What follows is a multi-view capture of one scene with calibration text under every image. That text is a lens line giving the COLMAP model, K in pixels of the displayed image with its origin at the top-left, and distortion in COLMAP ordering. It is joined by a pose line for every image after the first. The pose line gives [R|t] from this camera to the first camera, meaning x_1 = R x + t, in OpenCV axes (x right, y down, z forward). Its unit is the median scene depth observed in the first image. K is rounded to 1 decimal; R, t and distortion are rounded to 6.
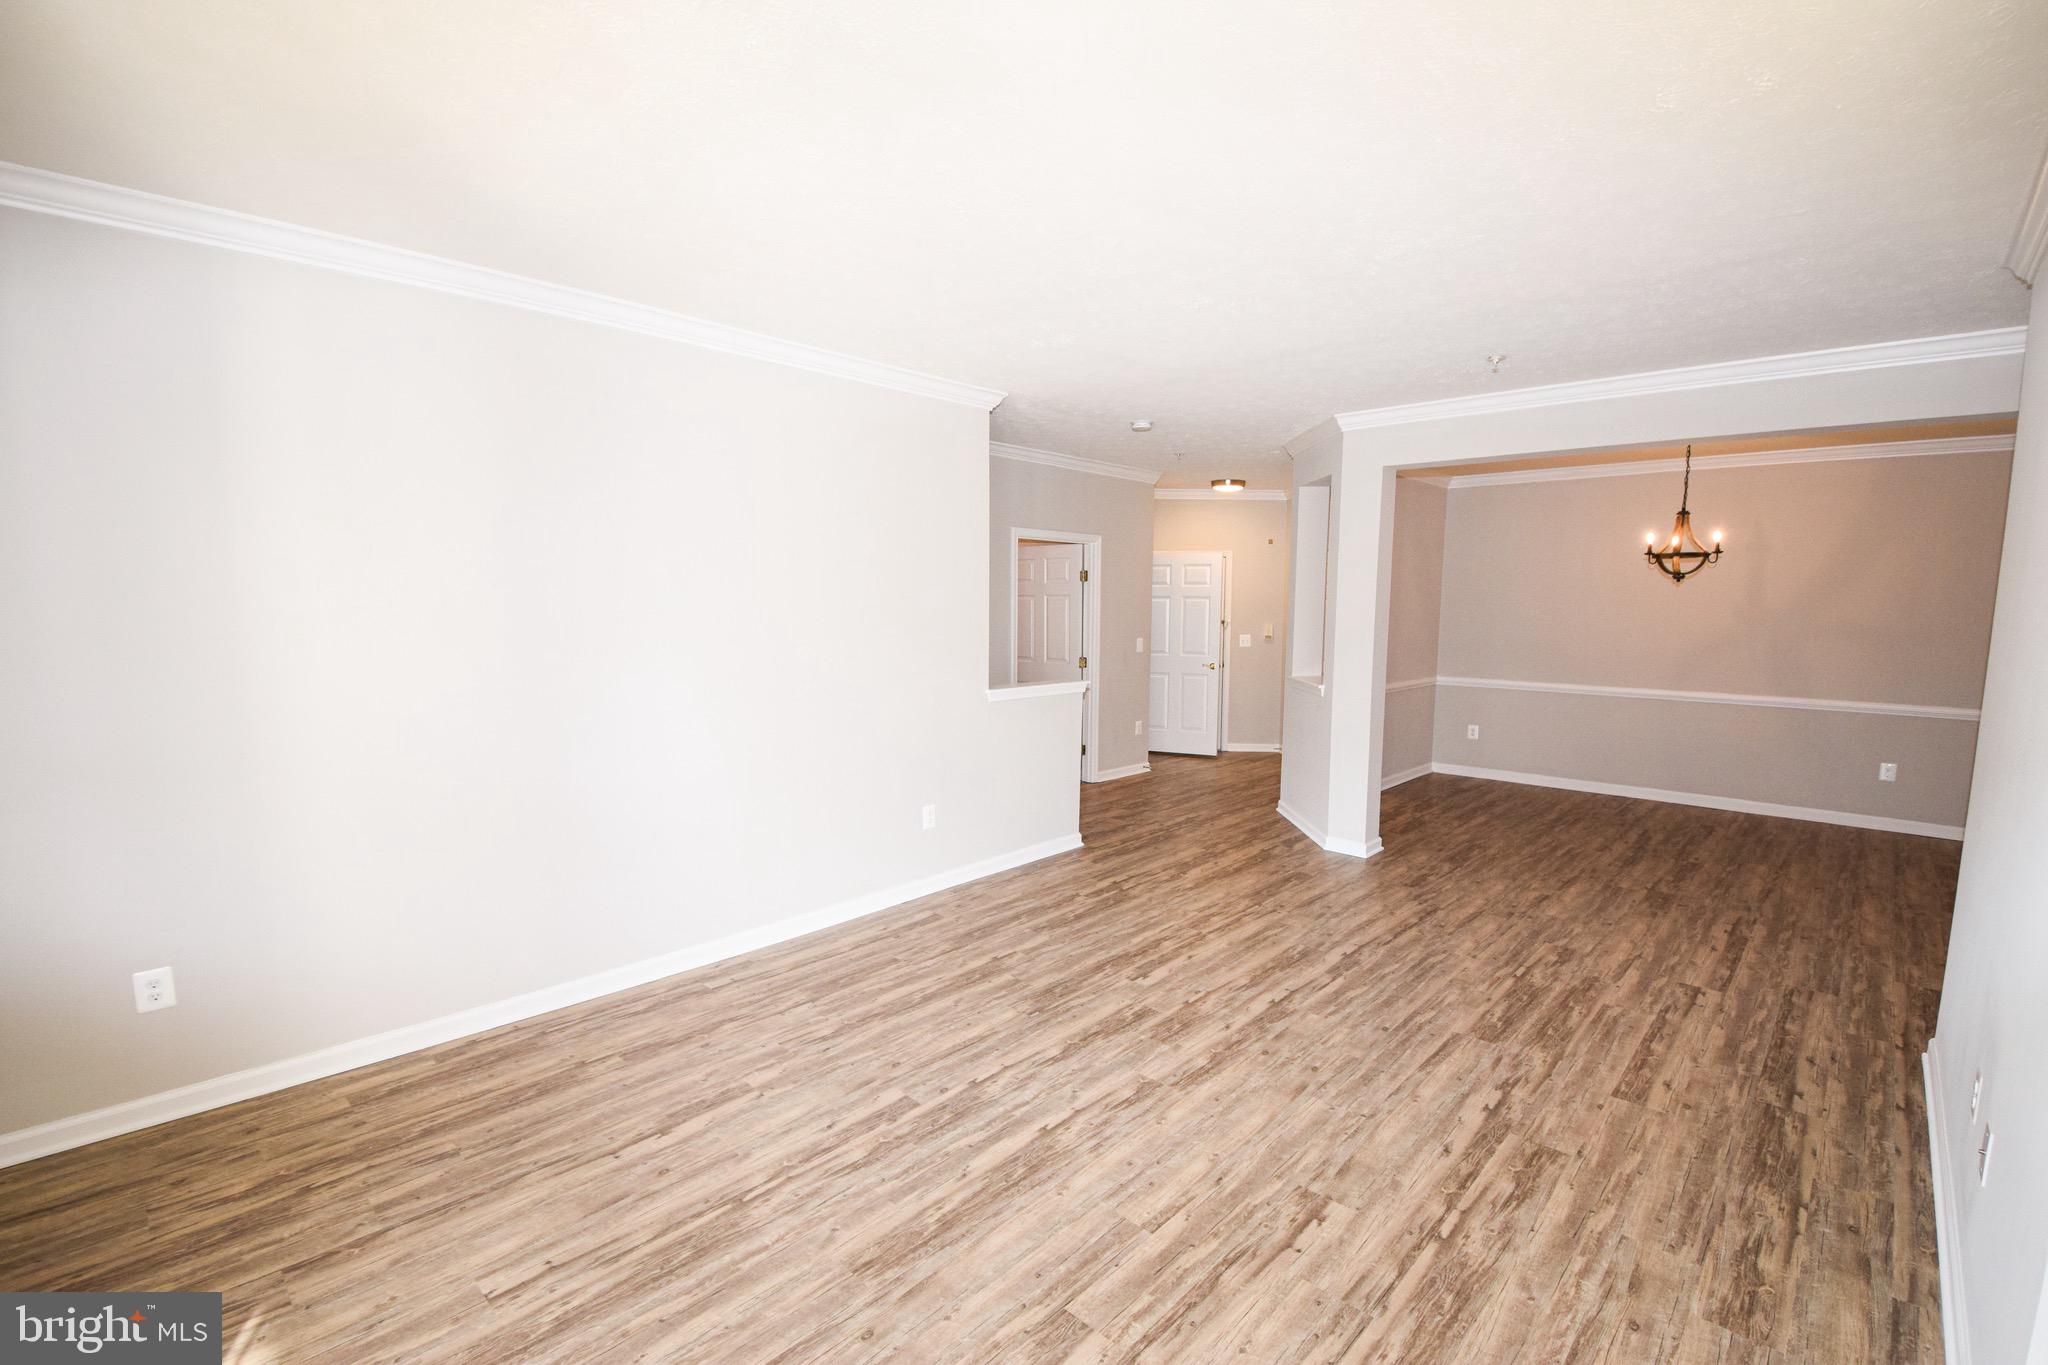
lens RADIAL K [[898.6, 0, 1047.4], [0, 898.6, 711.4], [0, 0, 1]] dist [0.011777, -0.021495]
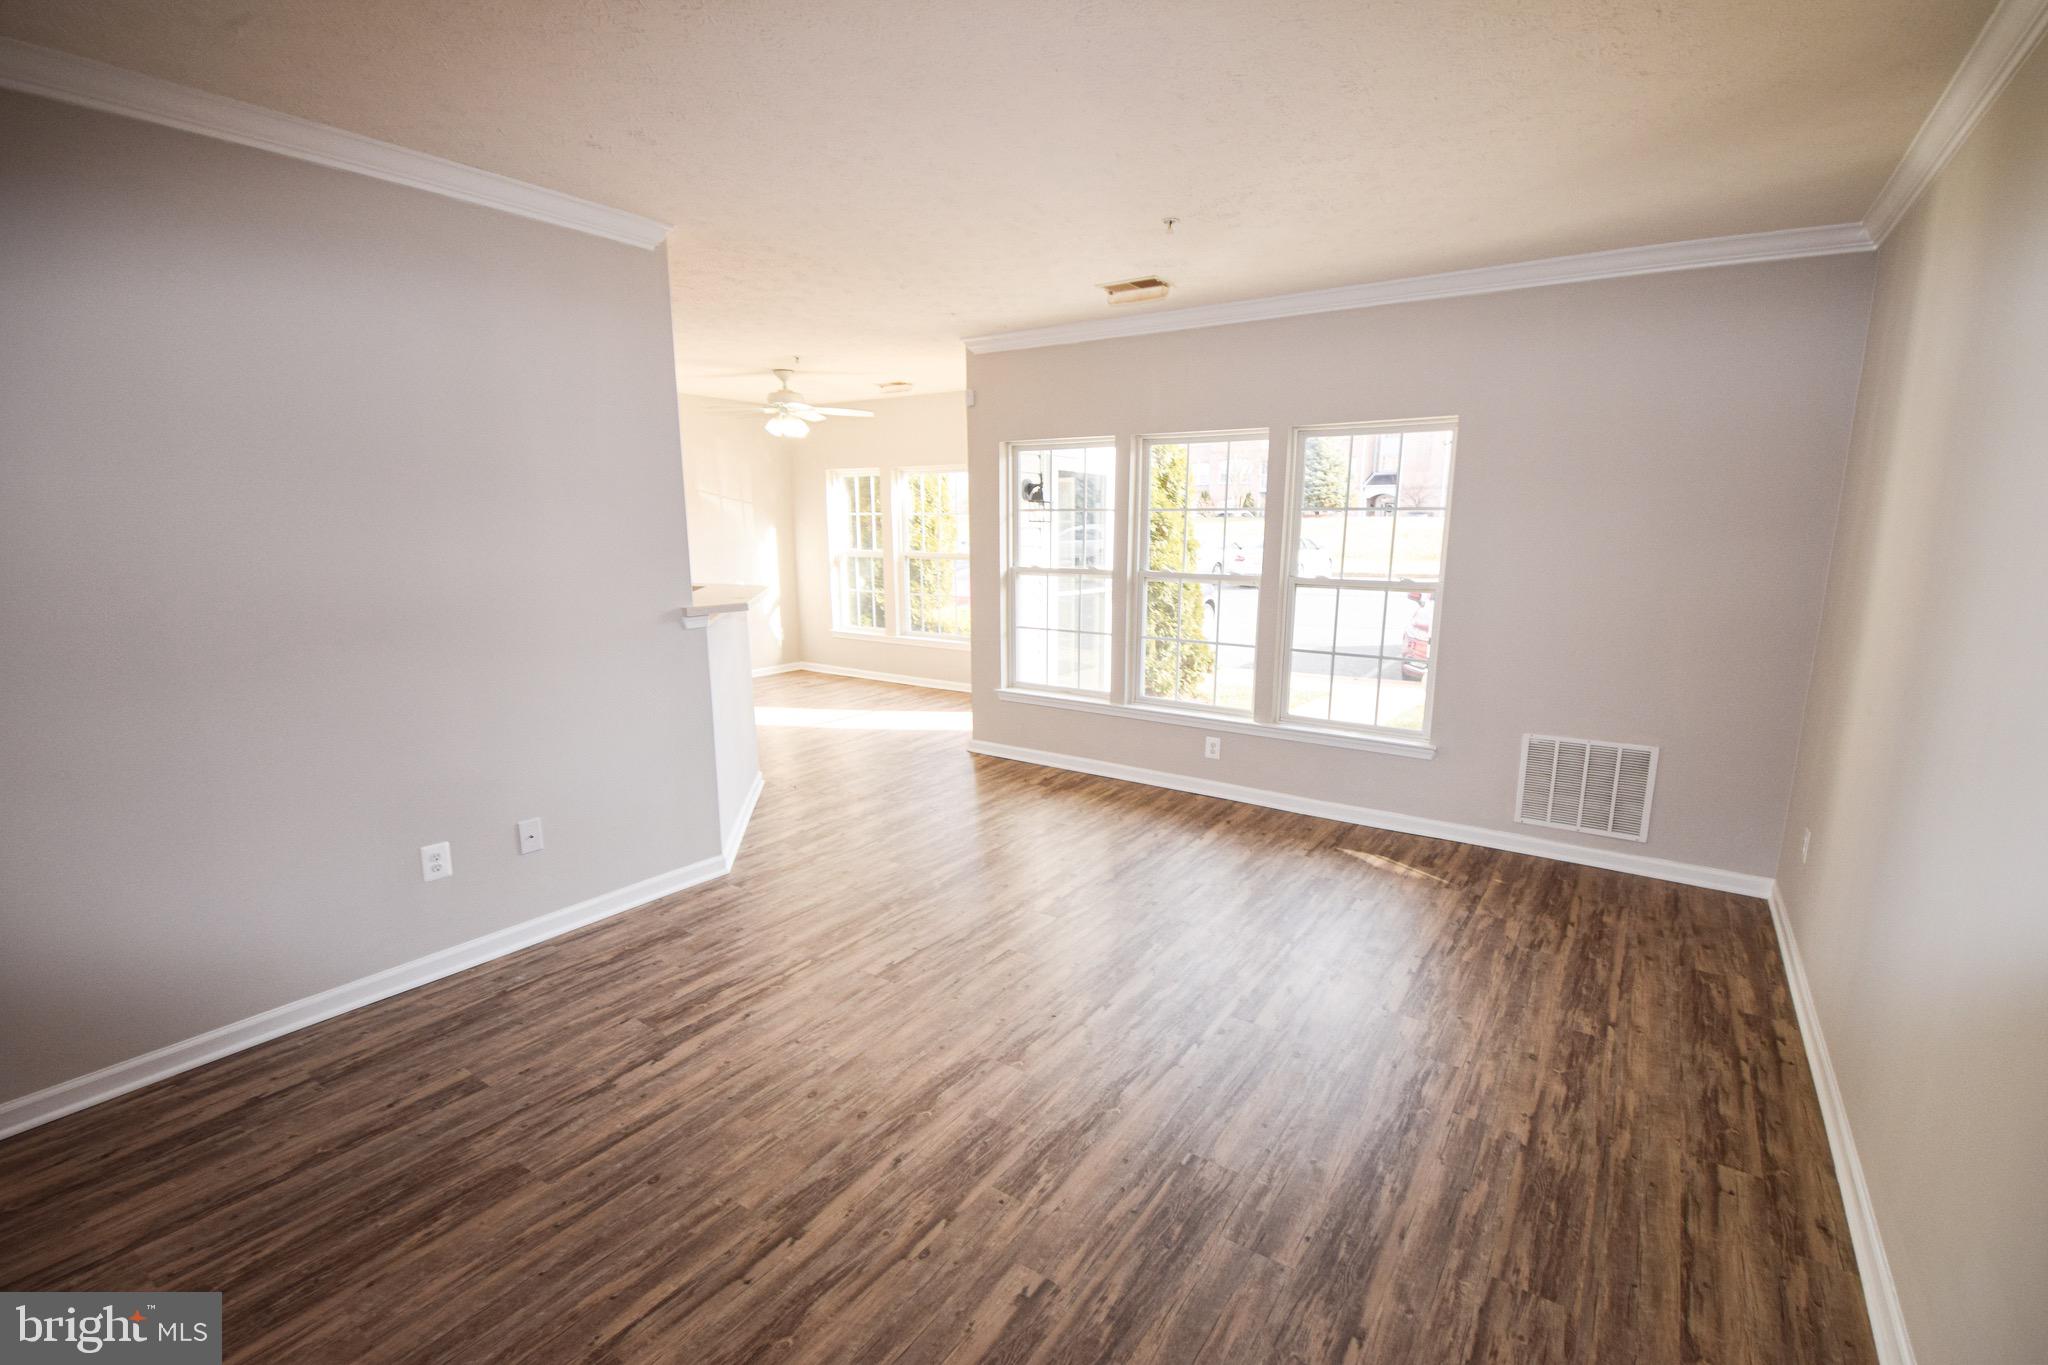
lens RADIAL K [[896.4, 0, 1051.4], [0, 896.4, 715.1], [0, 0, 1]] dist [0.001920, -0.014952]
pose [[-0.986962, 0.022687, -0.159348, 0.170210], [-0.030879, 0.944938, 0.325790, -0.169645], [0.157965, 0.326463, -0.931917, 1.404342]]
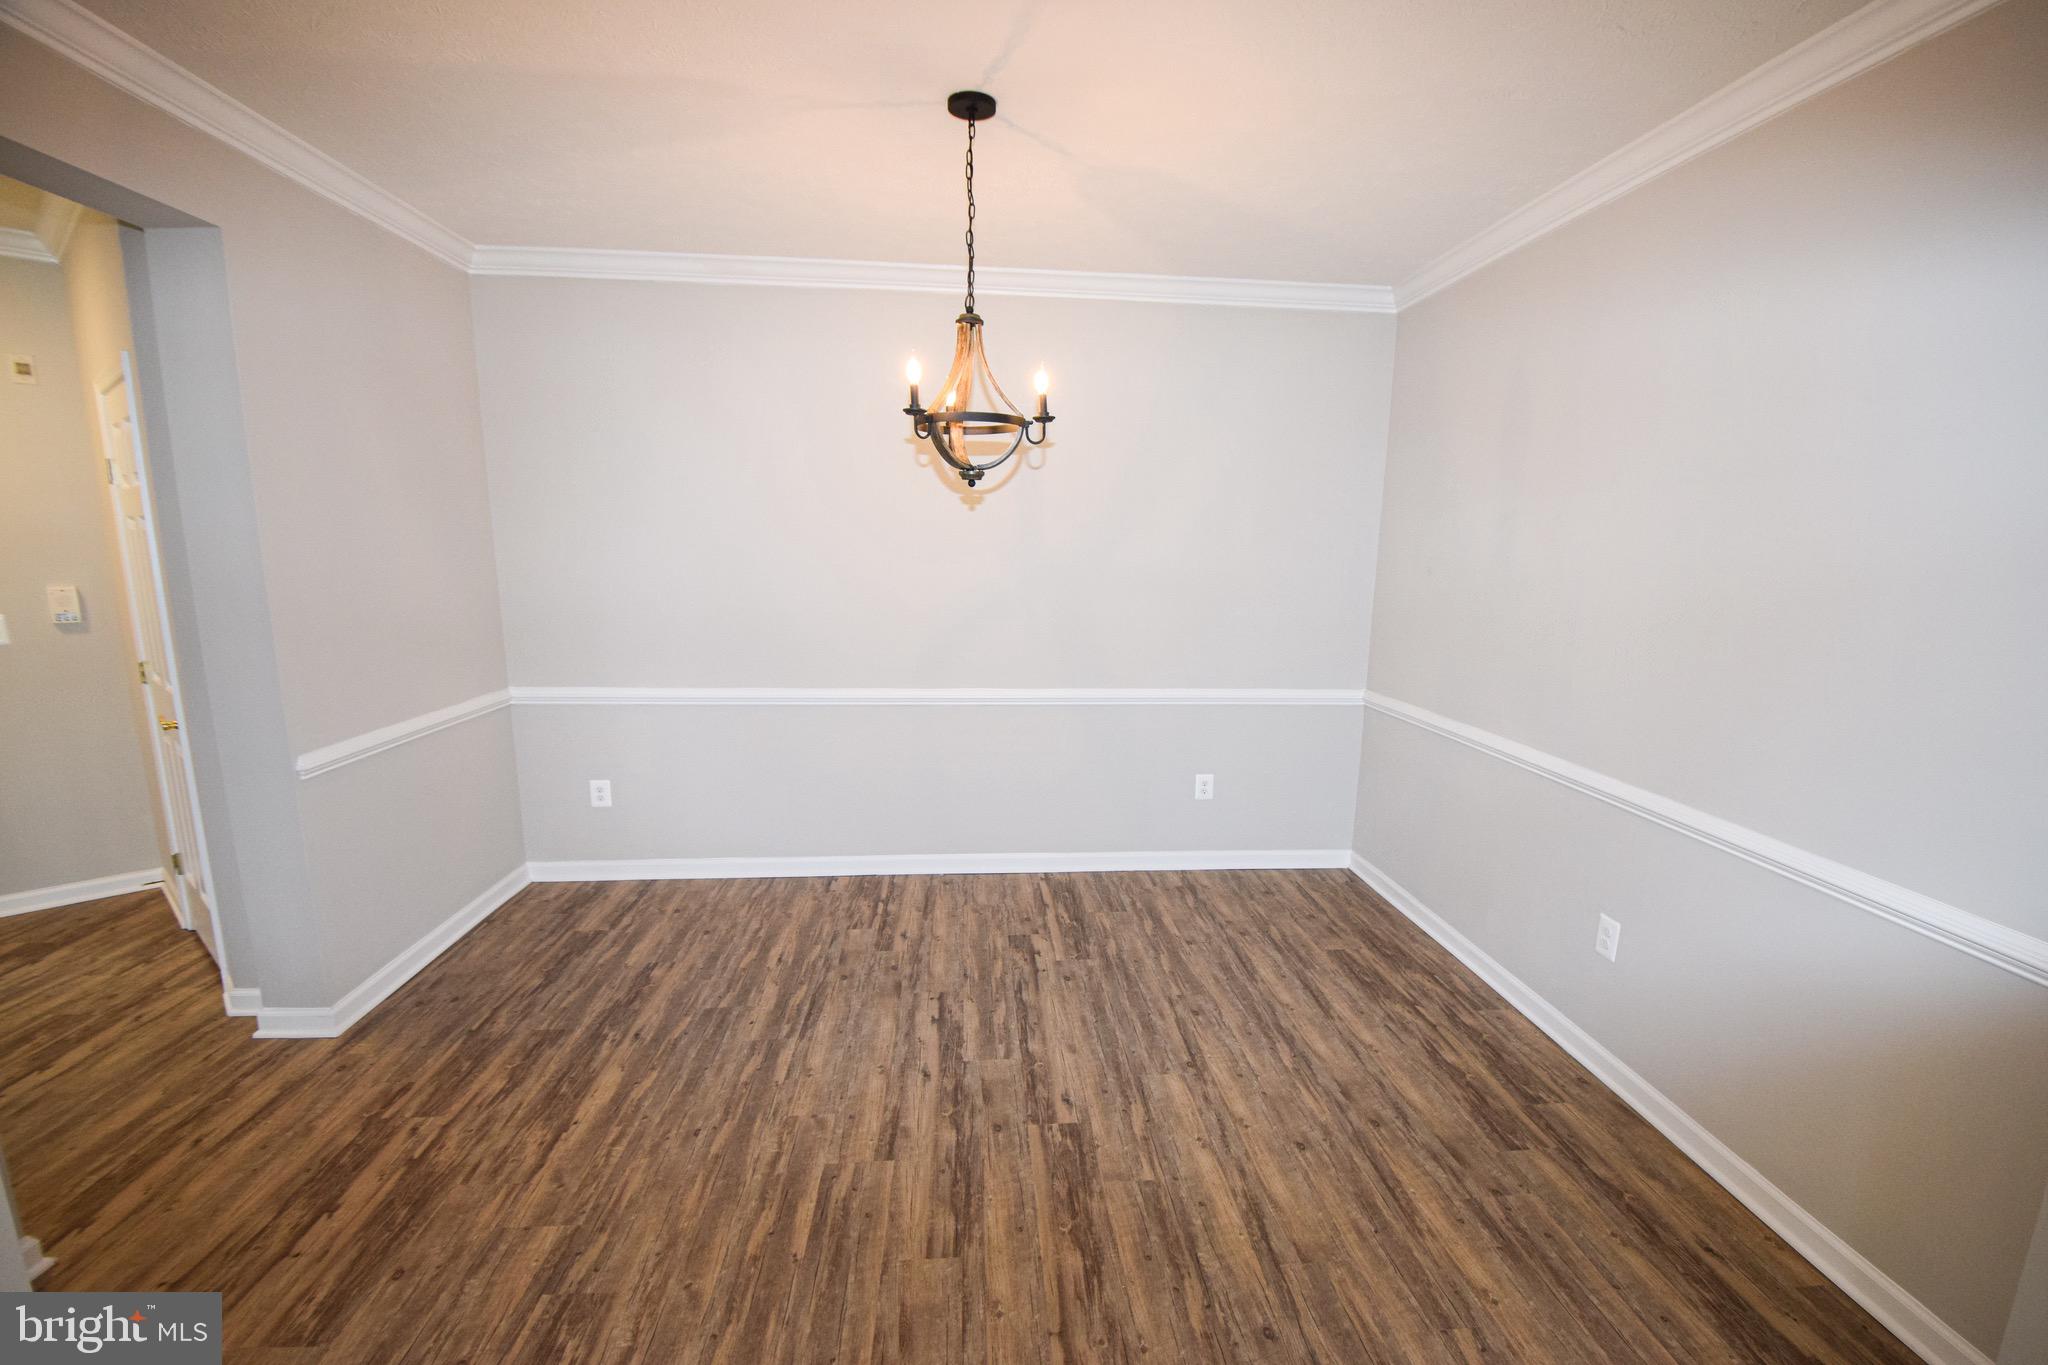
lens RADIAL K [[898.6, 0, 1047.4], [0, 898.6, 711.4], [0, 0, 1]] dist [0.011777, -0.021495]
pose [[0.667134, -0.133870, 0.732810, 0.618290], [0.080580, 0.990916, 0.107663, -0.125676], [-0.740567, -0.012775, 0.671862, 1.068447]]
